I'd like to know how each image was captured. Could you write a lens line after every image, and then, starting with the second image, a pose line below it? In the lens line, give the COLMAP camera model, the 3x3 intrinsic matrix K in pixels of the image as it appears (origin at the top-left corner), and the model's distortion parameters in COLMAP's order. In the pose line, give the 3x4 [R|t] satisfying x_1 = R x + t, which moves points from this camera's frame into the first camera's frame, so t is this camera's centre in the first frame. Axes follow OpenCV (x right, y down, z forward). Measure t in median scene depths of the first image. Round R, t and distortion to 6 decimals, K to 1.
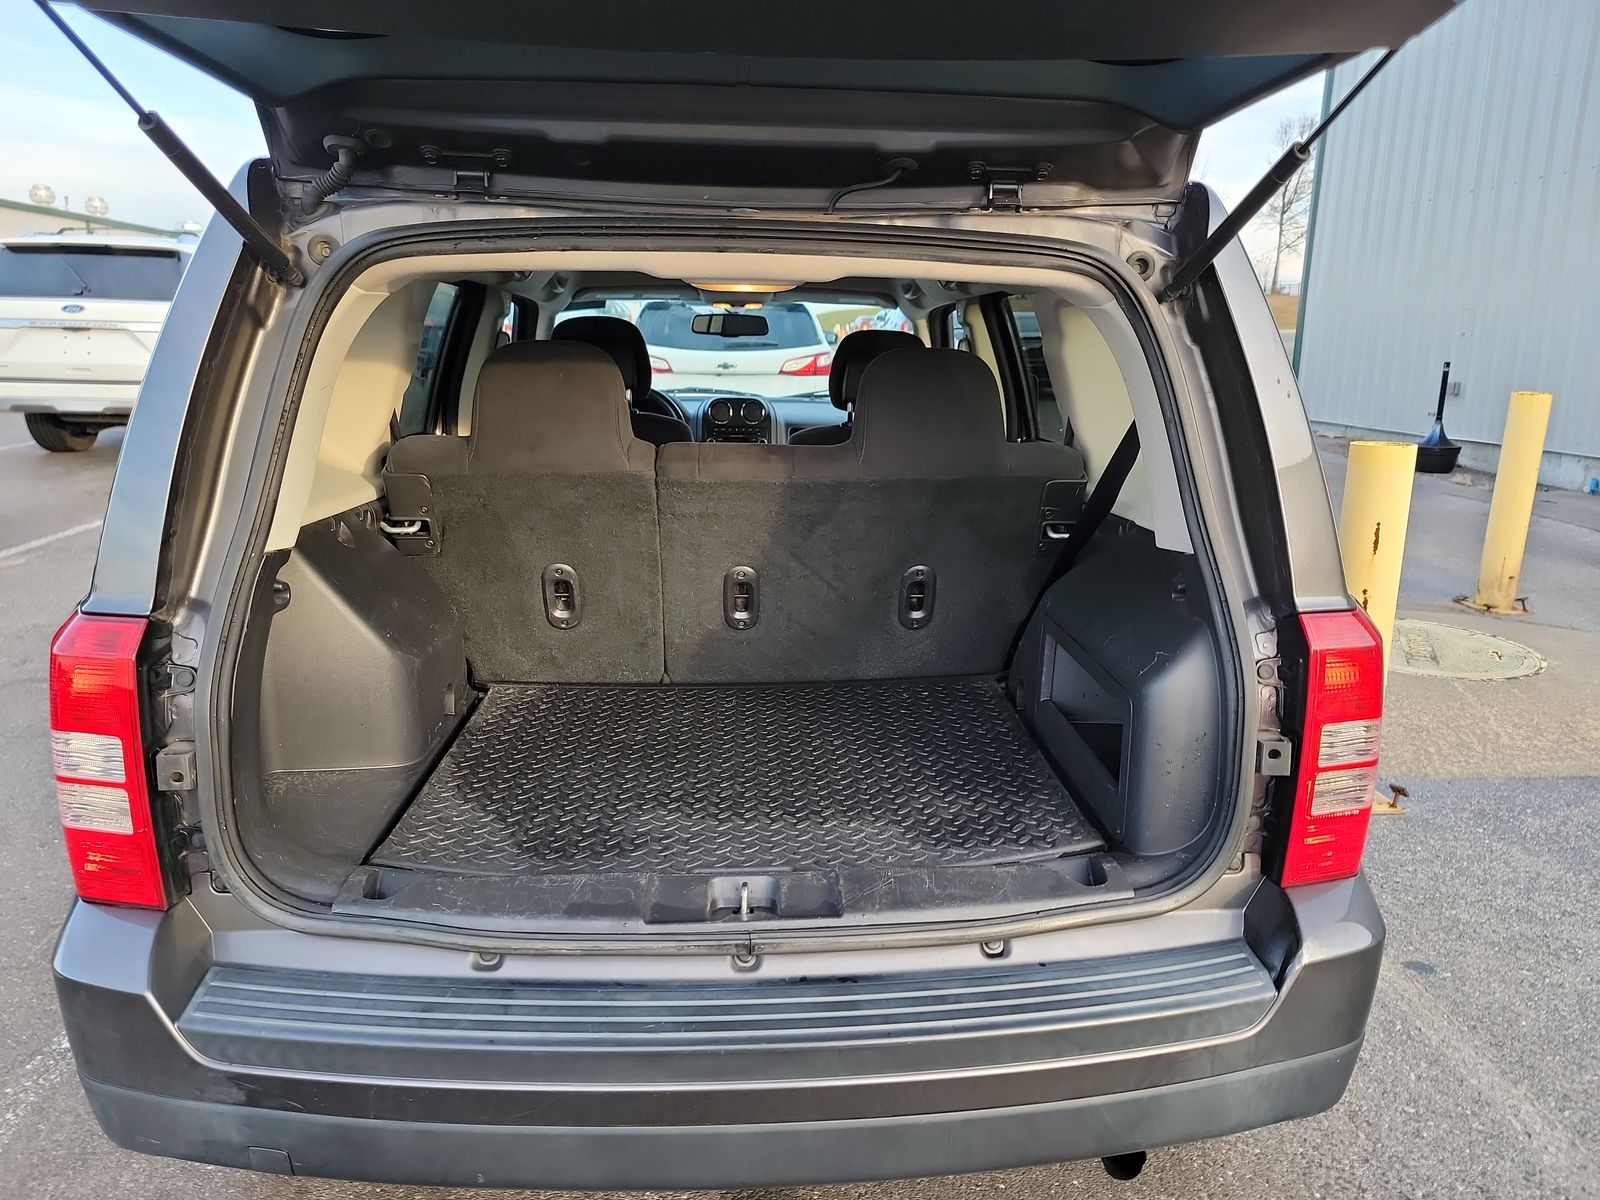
lens RADIAL K [[1117.3, 0, 799.0], [0, 1117.3, 605.9], [0, 0, 1]] dist [0.081829, -0.057793]
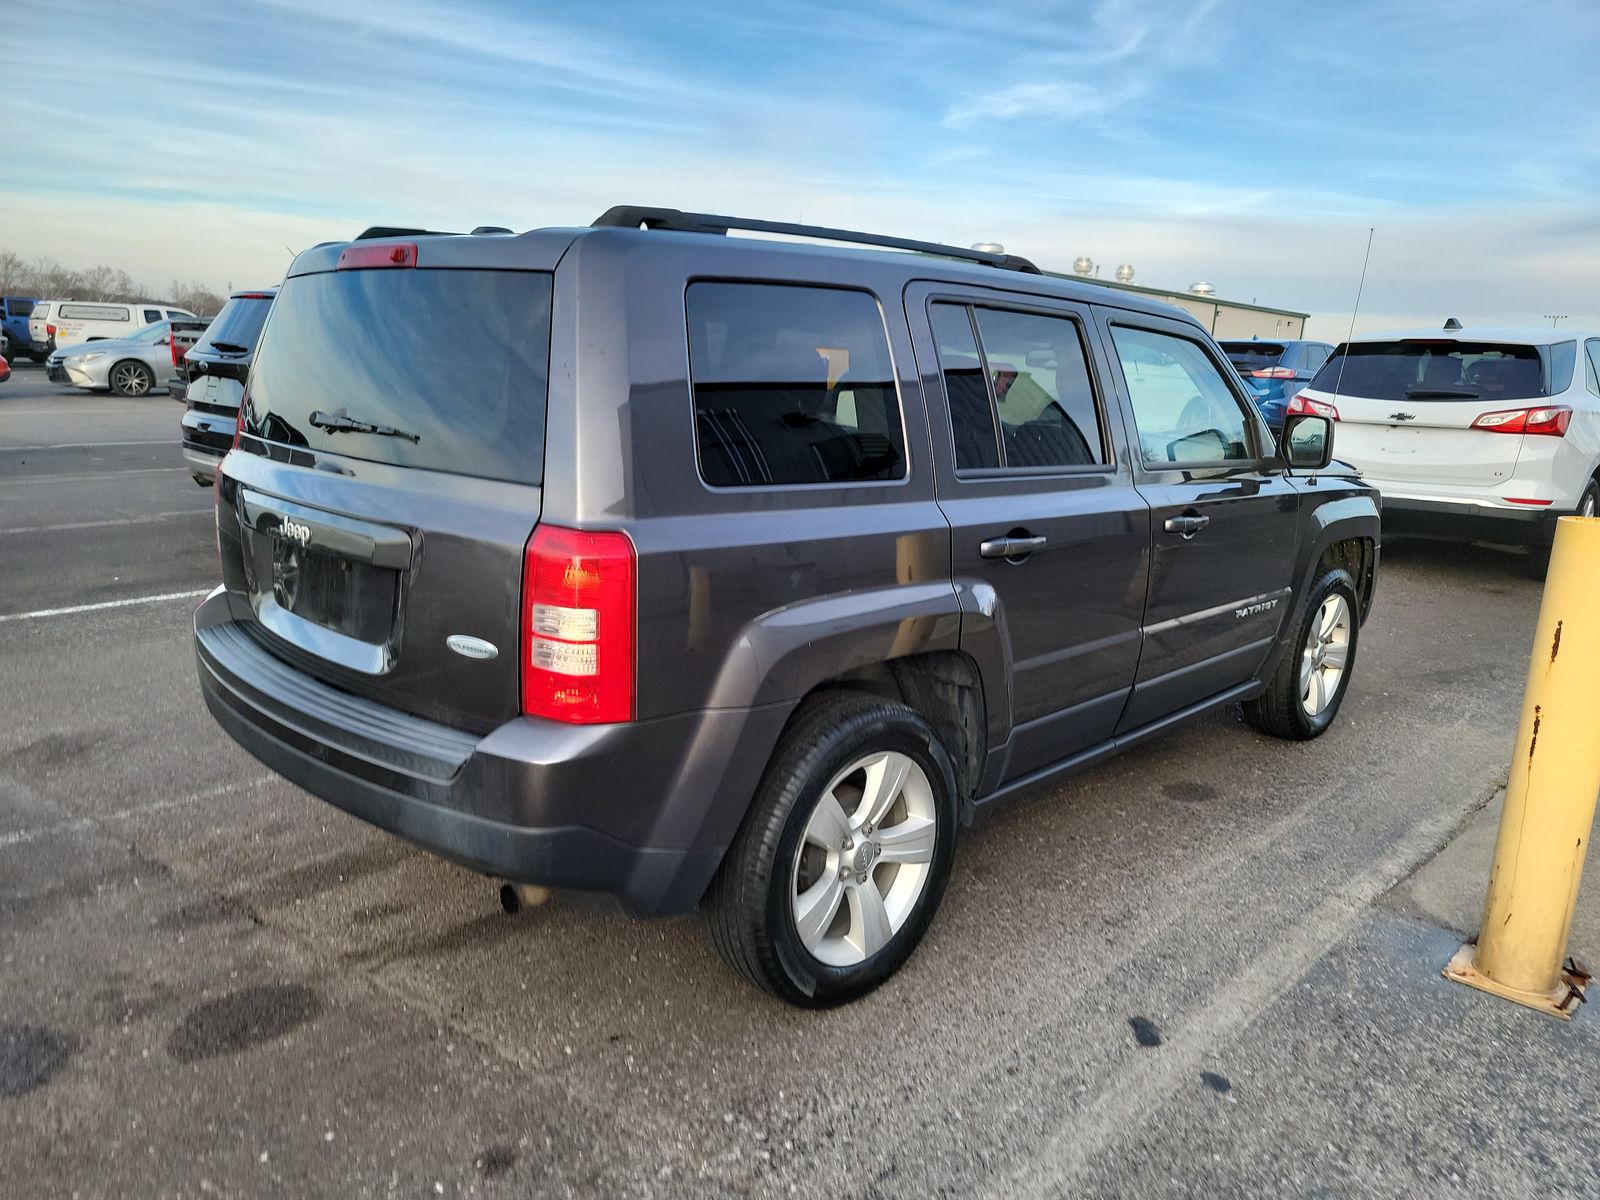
lens RADIAL K [[1135.1, 0, 790.9], [0, 1135.1, 627.2], [0, 0, 1]] dist [0.045507, -0.003588]
pose [[0.678268, 0.186560, -0.710737, 0.671471], [-0.208337, 0.976368, 0.057466, -0.005586], [0.704661, 0.109095, 0.701107, 0.086520]]
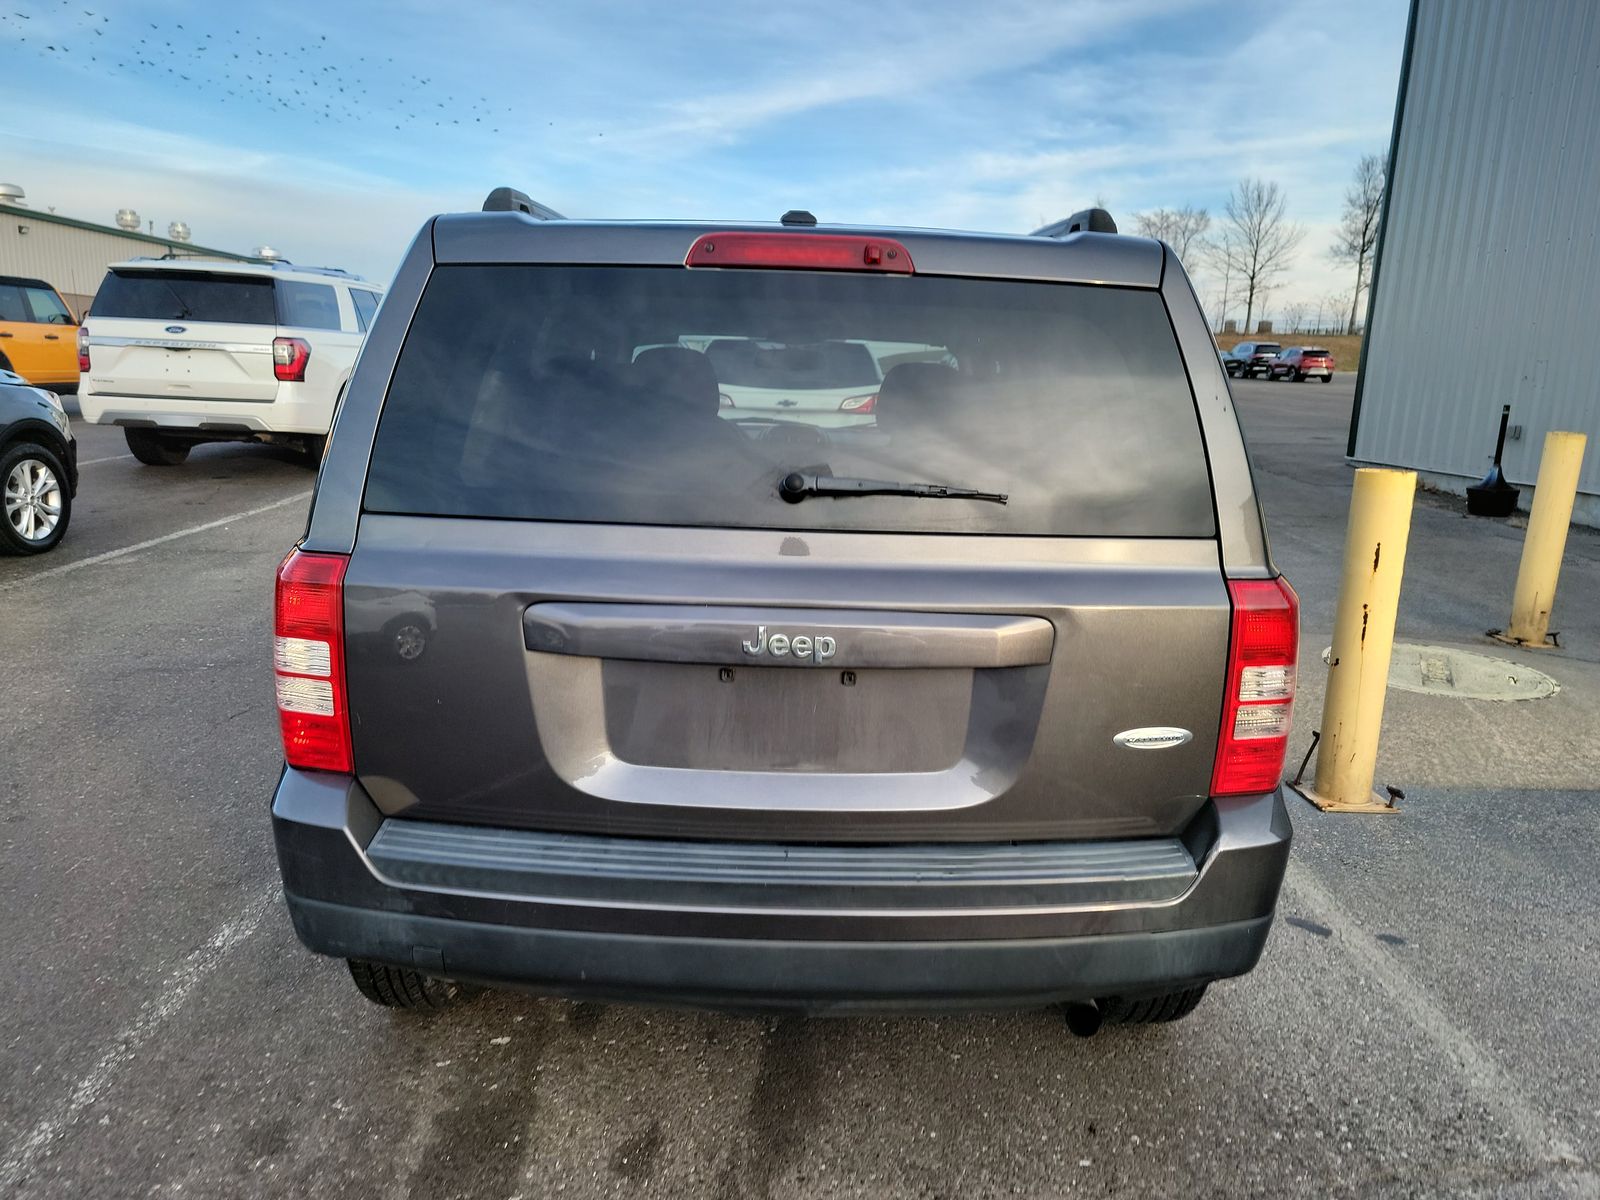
lens RADIAL K [[1135.1, 0, 790.9], [0, 1135.1, 627.2], [0, 0, 1]] dist [0.045507, -0.003588]
pose [[0.998047, 0.031349, -0.054032, 0.009049], [-0.031982, 0.999429, -0.010900, 0.035675], [0.053660, 0.012607, 0.998480, -0.120519]]
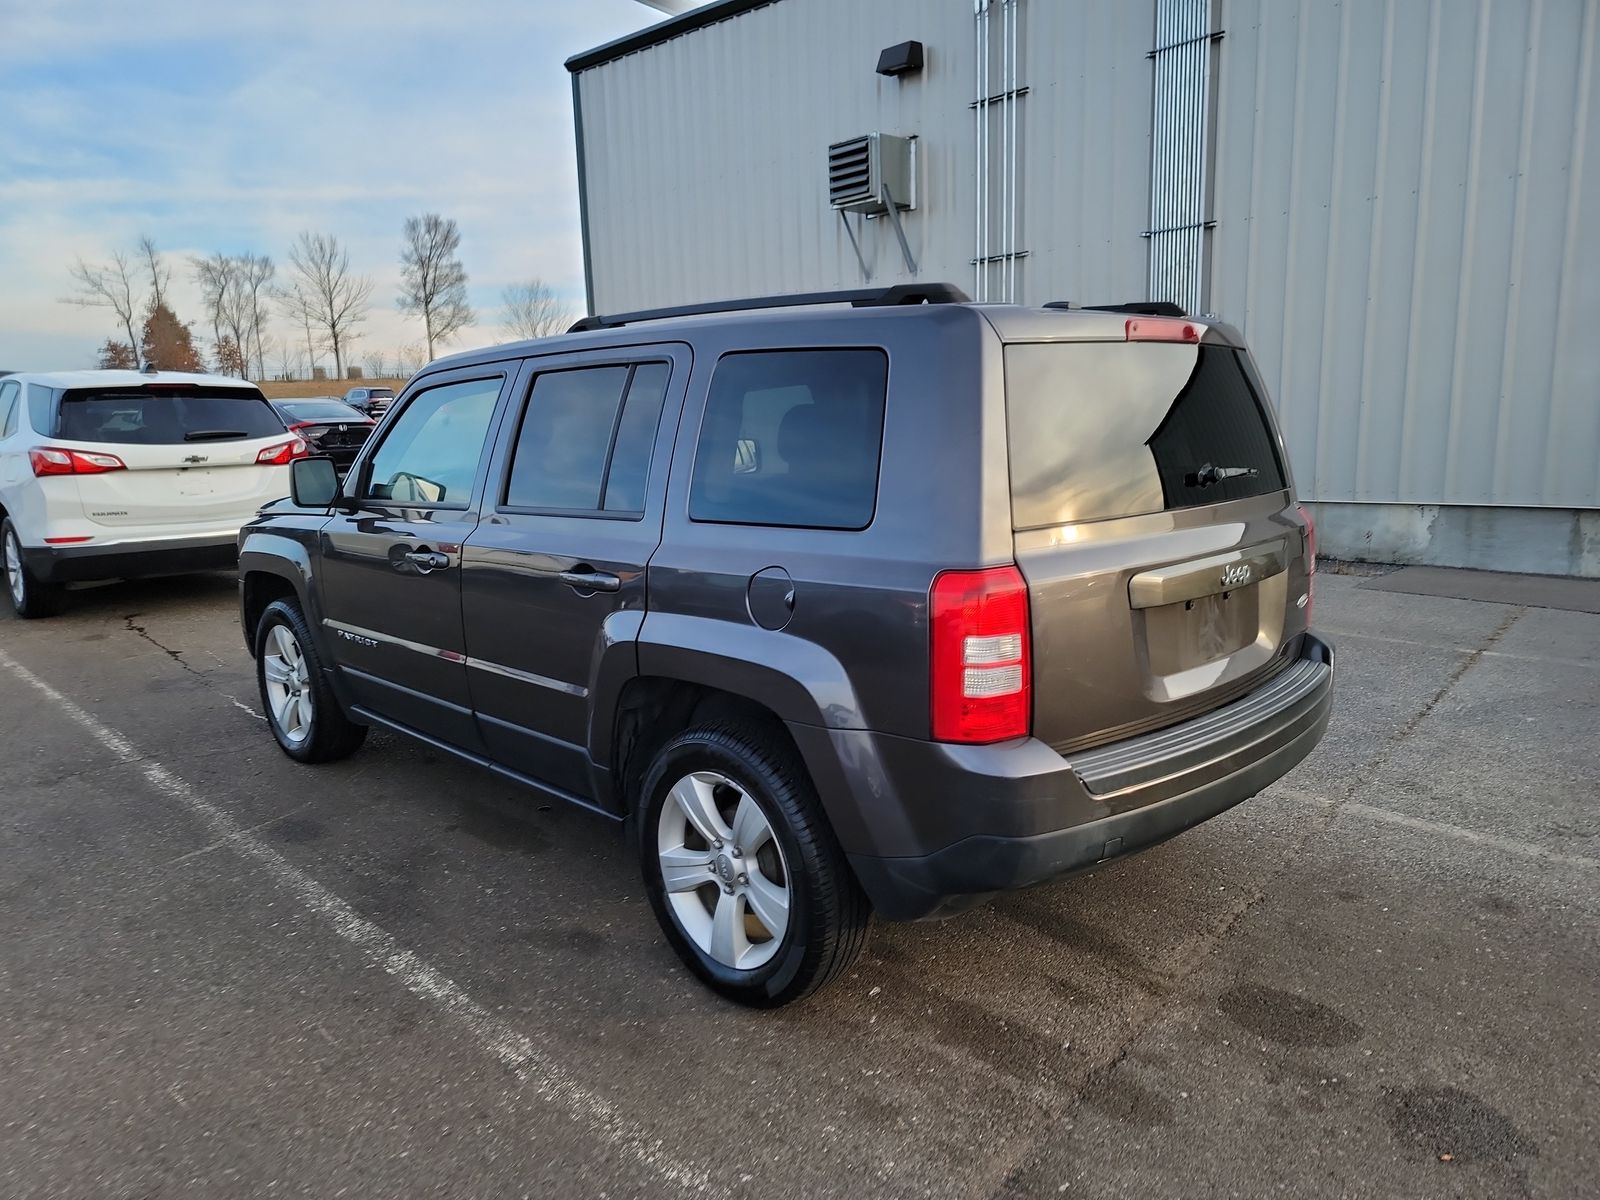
lens RADIAL K [[1116.7, 0, 792.0], [0, 1116.7, 633.7], [0, 0, 1]] dist [0.049037, 0.001197]
pose [[0.758404, -0.164046, 0.630803, -0.715874], [0.192887, 0.980947, 0.023199, 0.002403], [-0.622590, 0.104079, 0.775596, -0.042454]]
